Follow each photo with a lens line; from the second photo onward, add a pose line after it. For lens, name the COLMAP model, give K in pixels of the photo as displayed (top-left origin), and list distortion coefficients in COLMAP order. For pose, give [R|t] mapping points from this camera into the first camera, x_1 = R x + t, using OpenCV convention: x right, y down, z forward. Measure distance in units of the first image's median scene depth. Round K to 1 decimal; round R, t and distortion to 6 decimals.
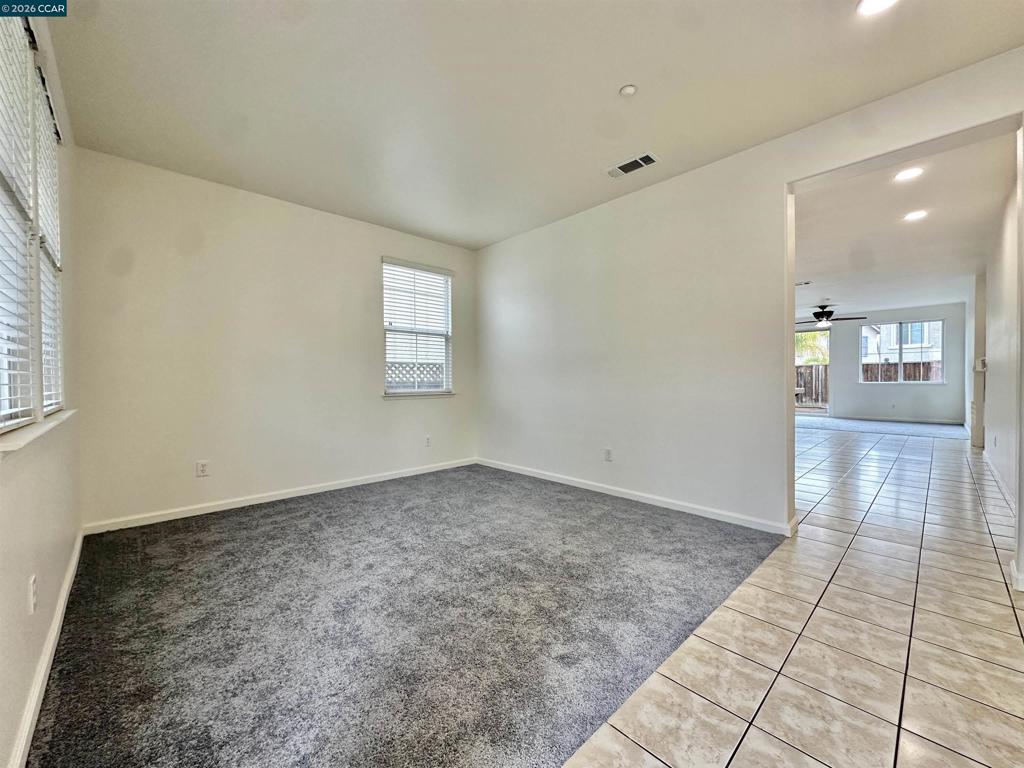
lens RADIAL K [[406.8, 0, 510.3], [0, 406.8, 387.2], [0, 0, 1]] dist [-0.002234, -0.000323]
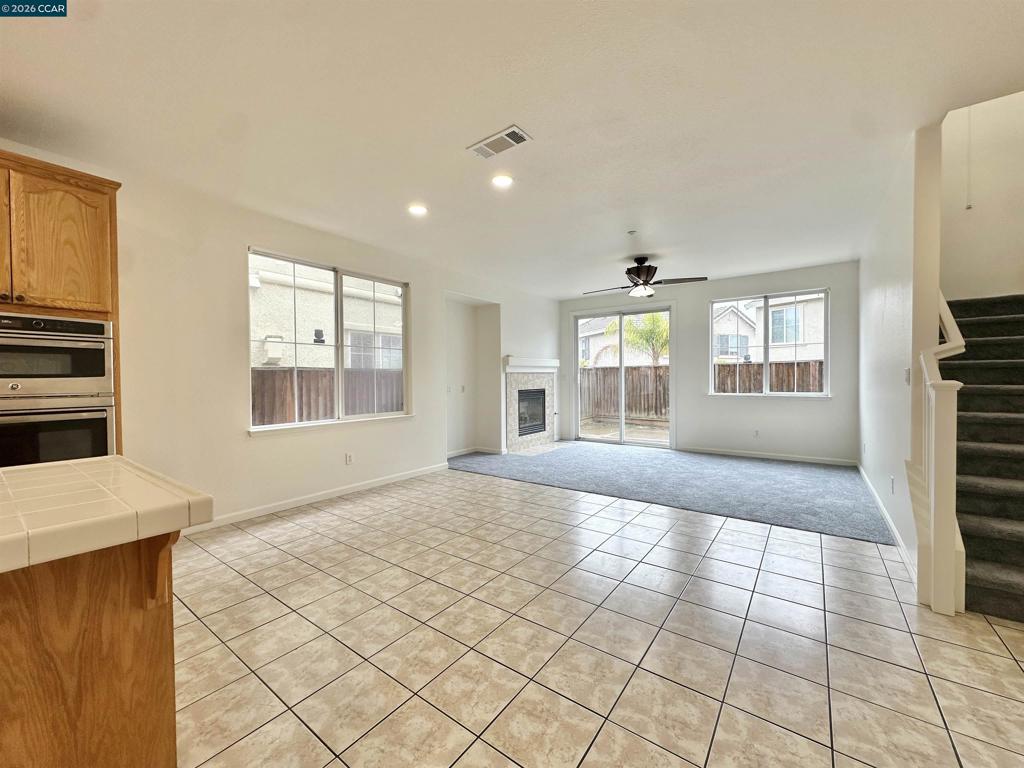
lens RADIAL K [[406.8, 0, 514.6], [0, 406.8, 389.3], [0, 0, 1]] dist [-0.002234, -0.000323]
pose [[0.982860, -0.008147, 0.184173, 0.469461], [0.006810, 0.999946, 0.007889, -0.026835], [-0.184227, -0.006500, 0.982862, 0.461437]]
